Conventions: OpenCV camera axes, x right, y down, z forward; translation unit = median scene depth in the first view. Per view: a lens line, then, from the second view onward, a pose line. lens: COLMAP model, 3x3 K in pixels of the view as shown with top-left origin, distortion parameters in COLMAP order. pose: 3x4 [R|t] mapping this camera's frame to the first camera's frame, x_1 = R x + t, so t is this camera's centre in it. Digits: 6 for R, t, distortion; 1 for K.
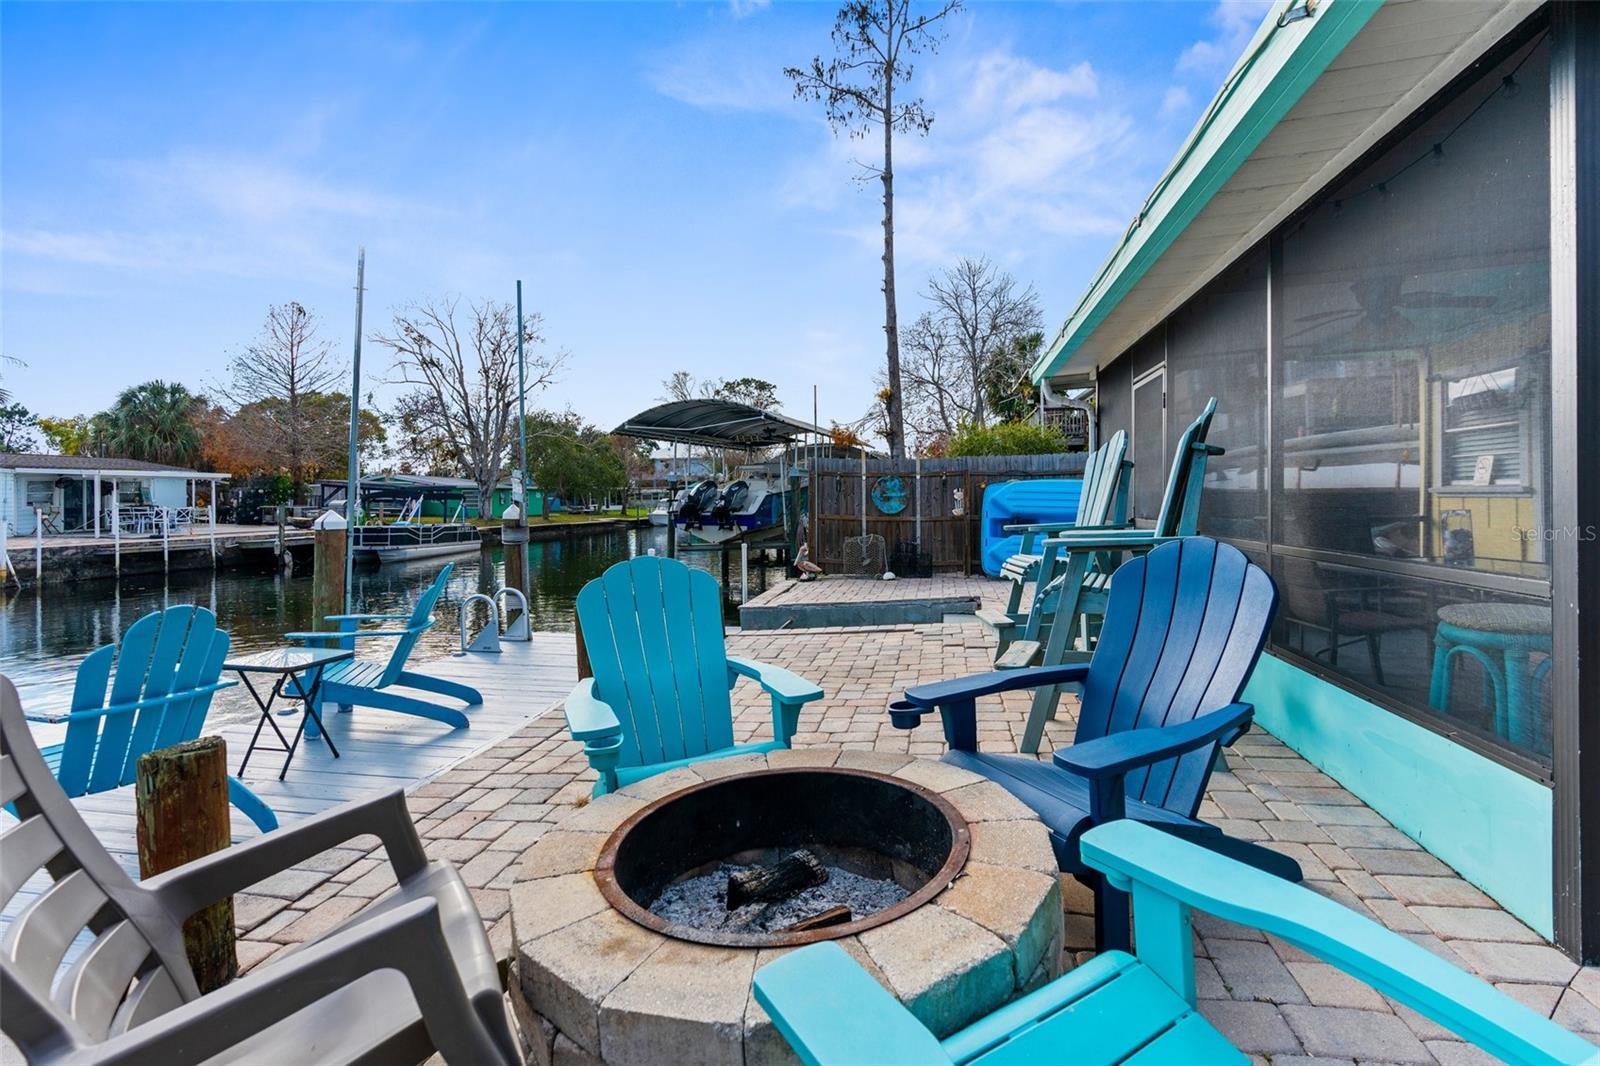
lens RADIAL K [[748.6, 0, 797.7], [0, 748.6, 491.5], [0, 0, 1]] dist [-0.001855, 0.000148]
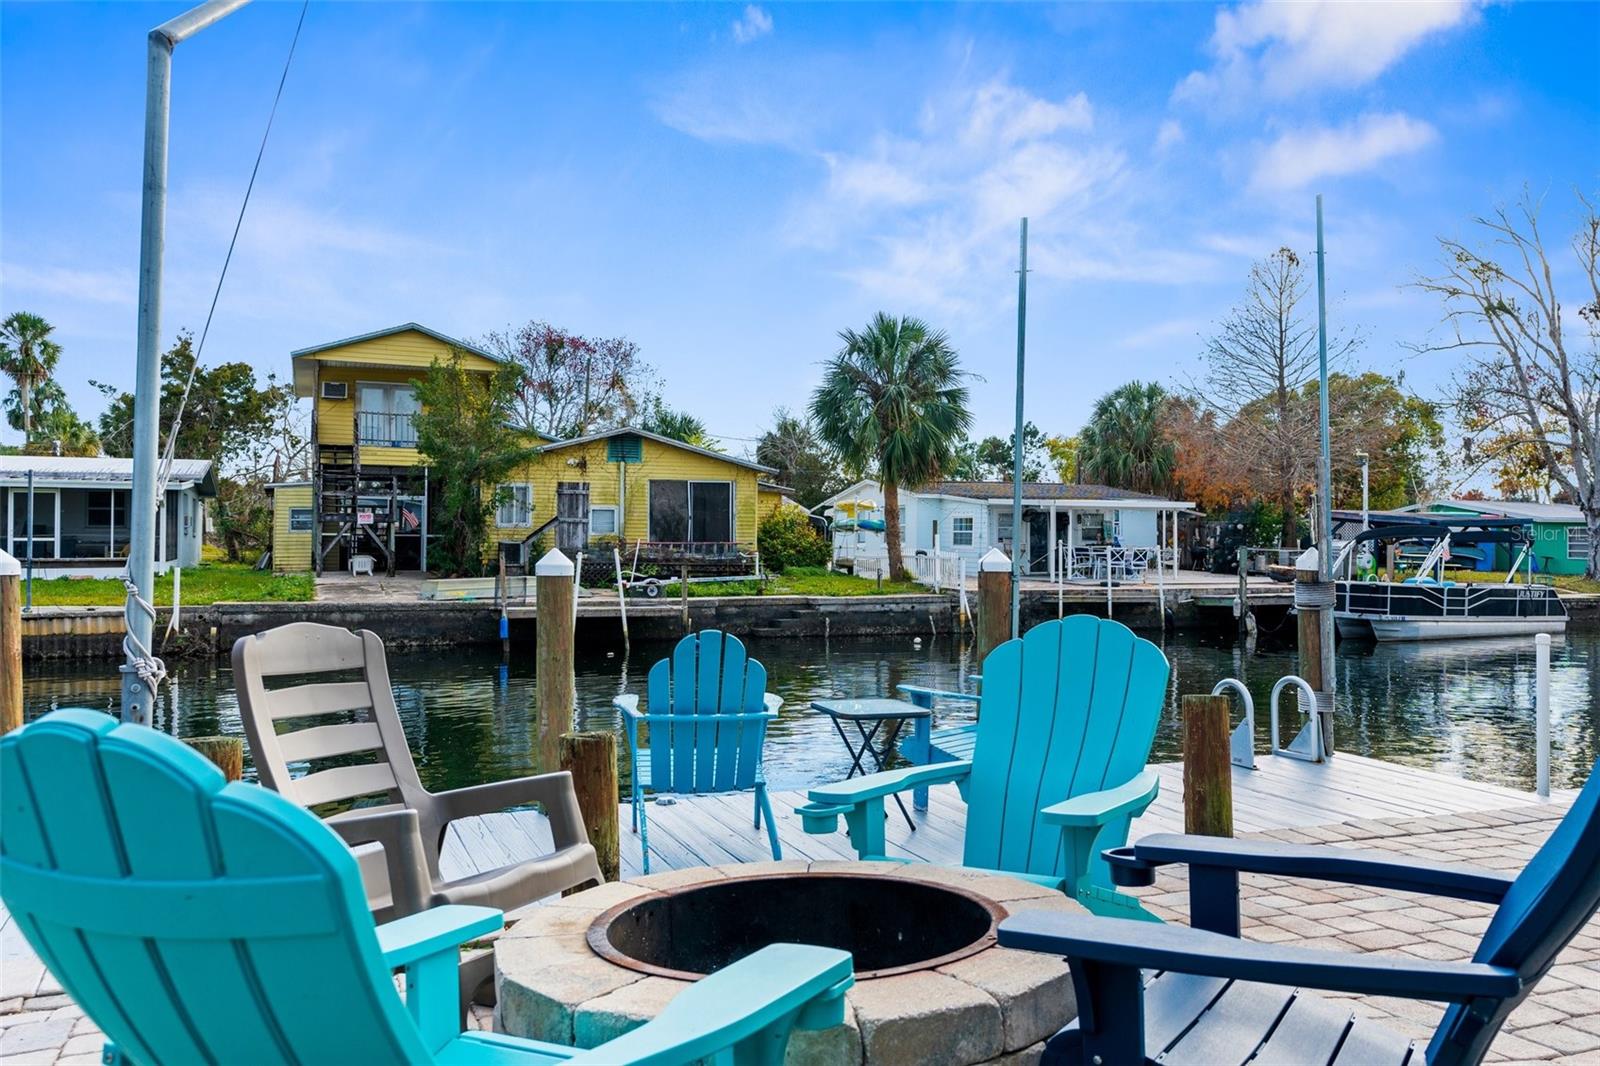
lens RADIAL K [[1265.9, 0, 800.0], [0, 1265.9, 533.0], [0, 0, 1]] dist [0.001898, 0.001808]
pose [[0.540193, 0.008607, -0.841497, 0.077348], [-0.005598, 0.999962, 0.006634, 0.000083], [0.841523, 0.001127, 0.540221, 0.012419]]
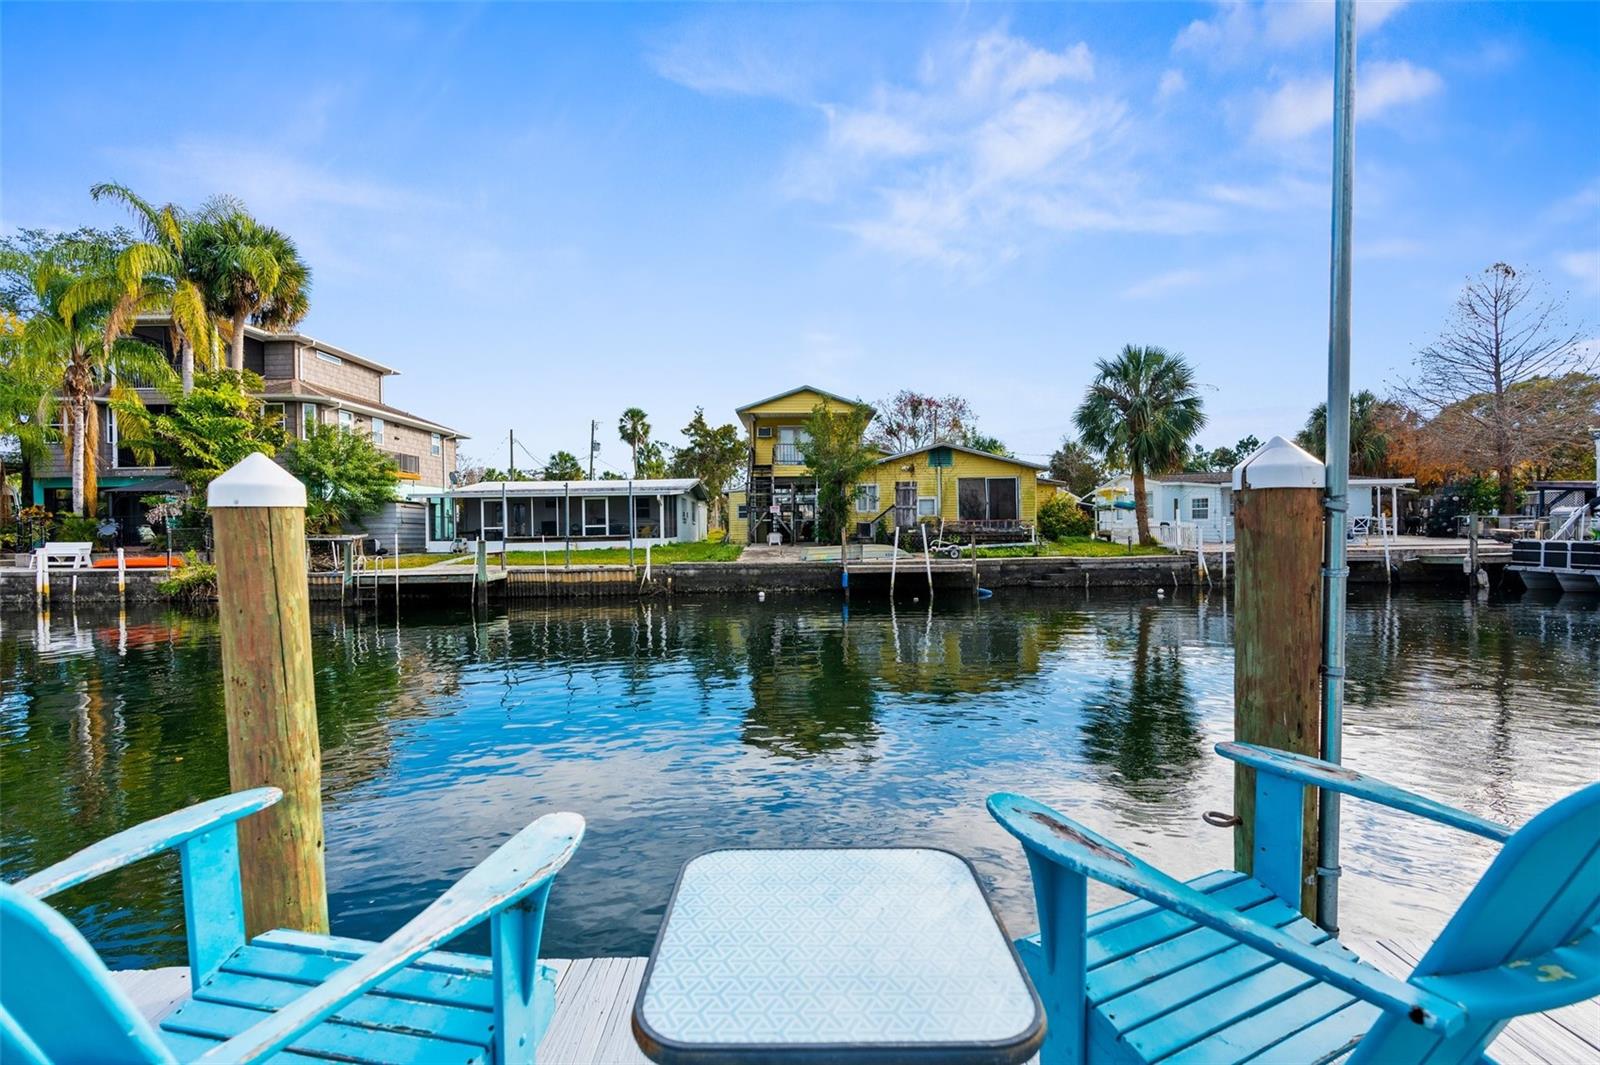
lens RADIAL K [[733.2, 0, 800.8], [0, 733.2, 533.5], [0, 0, 1]] dist [-0.006990, 0.000965]
pose [[0.197513, 0.015941, -0.980171, -0.059274], [0.019117, 0.999615, 0.020109, 0.010821], [0.980114, -0.022710, 0.197132, 0.127799]]
